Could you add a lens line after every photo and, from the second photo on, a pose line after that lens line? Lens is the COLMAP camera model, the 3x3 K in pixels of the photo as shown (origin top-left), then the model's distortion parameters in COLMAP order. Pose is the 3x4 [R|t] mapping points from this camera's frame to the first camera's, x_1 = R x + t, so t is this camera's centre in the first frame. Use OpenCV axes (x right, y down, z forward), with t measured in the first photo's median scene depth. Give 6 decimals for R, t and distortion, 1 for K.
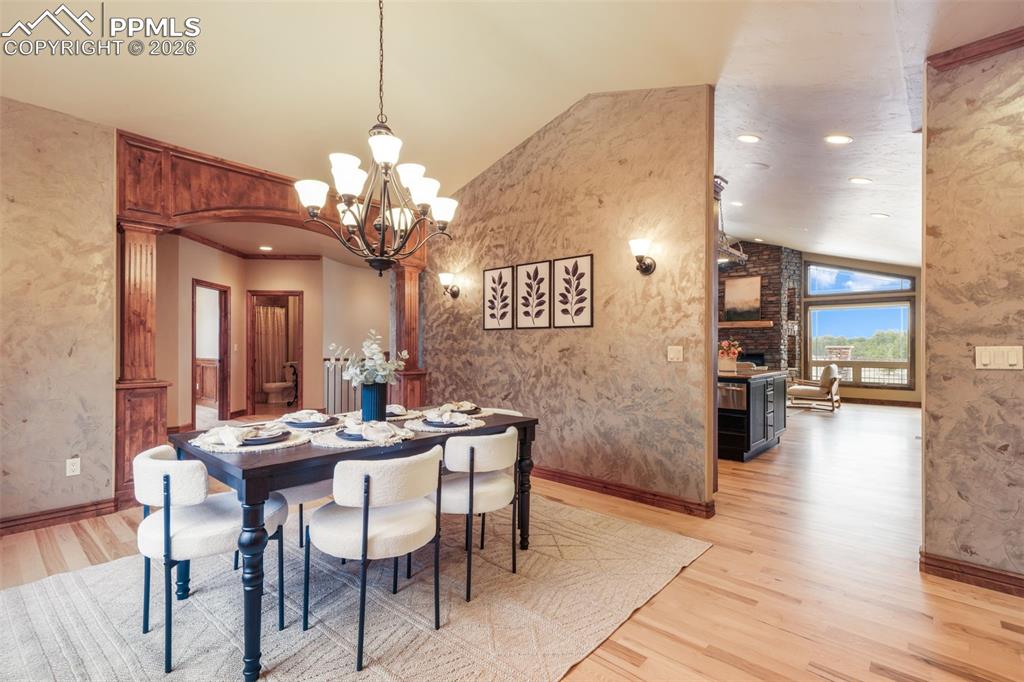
lens RADIAL K [[468.8, 0, 510.8], [0, 468.8, 343.3], [0, 0, 1]] dist [-0.000646, -0.000019]
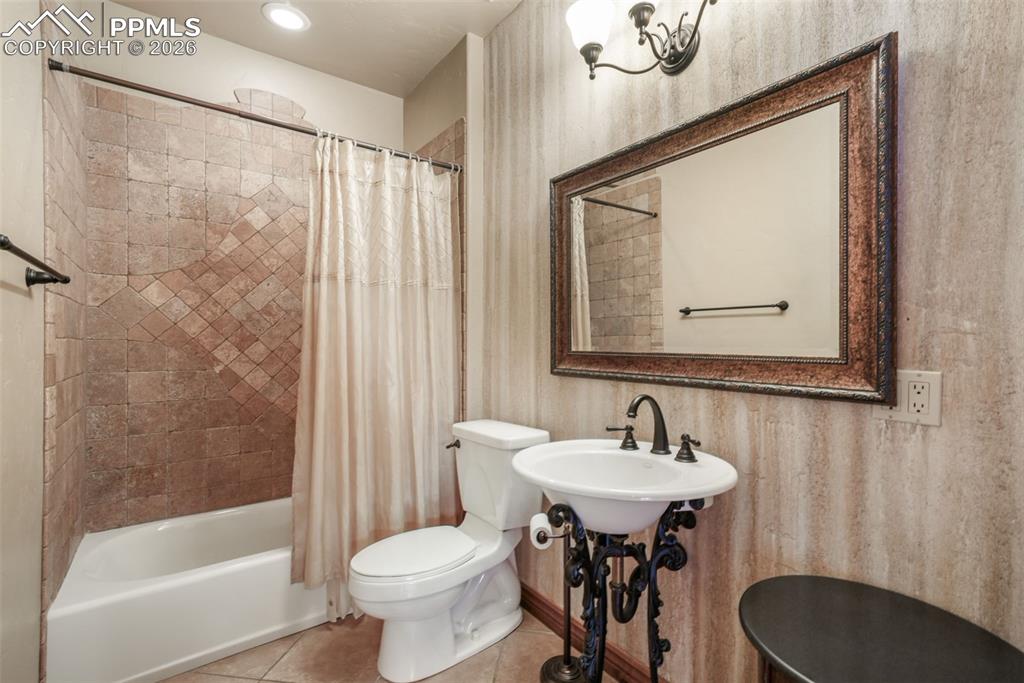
lens RADIAL K [[468.8, 0, 513.2], [0, 468.8, 340.6], [0, 0, 1]] dist [-0.000646, -0.000019]
pose [[0.976665, -0.001554, -0.214762, -0.415418], [0.001640, 0.999999, 0.000223, 0.006603], [0.214761, -0.000570, 0.976666, 0.807767]]
